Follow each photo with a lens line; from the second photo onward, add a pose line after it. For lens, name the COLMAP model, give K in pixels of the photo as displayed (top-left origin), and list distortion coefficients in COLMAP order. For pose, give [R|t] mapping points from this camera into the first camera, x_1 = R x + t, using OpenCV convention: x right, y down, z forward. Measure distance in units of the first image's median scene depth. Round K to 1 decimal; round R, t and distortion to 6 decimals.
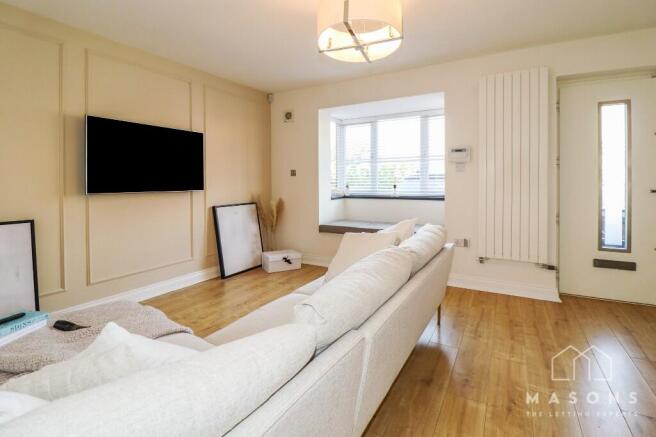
lens RADIAL K [[303.8, 0, 330.8], [0, 303.8, 180.4], [0, 0, 1]] dist [0.000634, -0.000041]
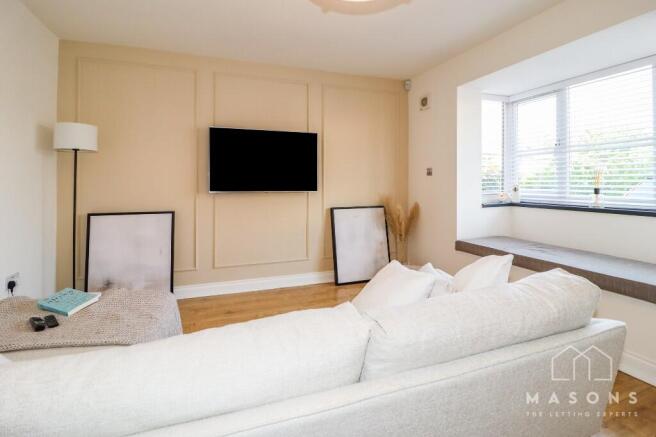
lens RADIAL K [[303.8, 0, 330.8], [0, 303.8, 180.4], [0, 0, 1]] dist [0.000634, -0.000041]
pose [[0.777721, -0.001663, -0.628608, 0.191375], [0.000851, 0.999998, -0.001593, -0.000269], [0.628609, 0.000704, 0.777721, 0.217251]]
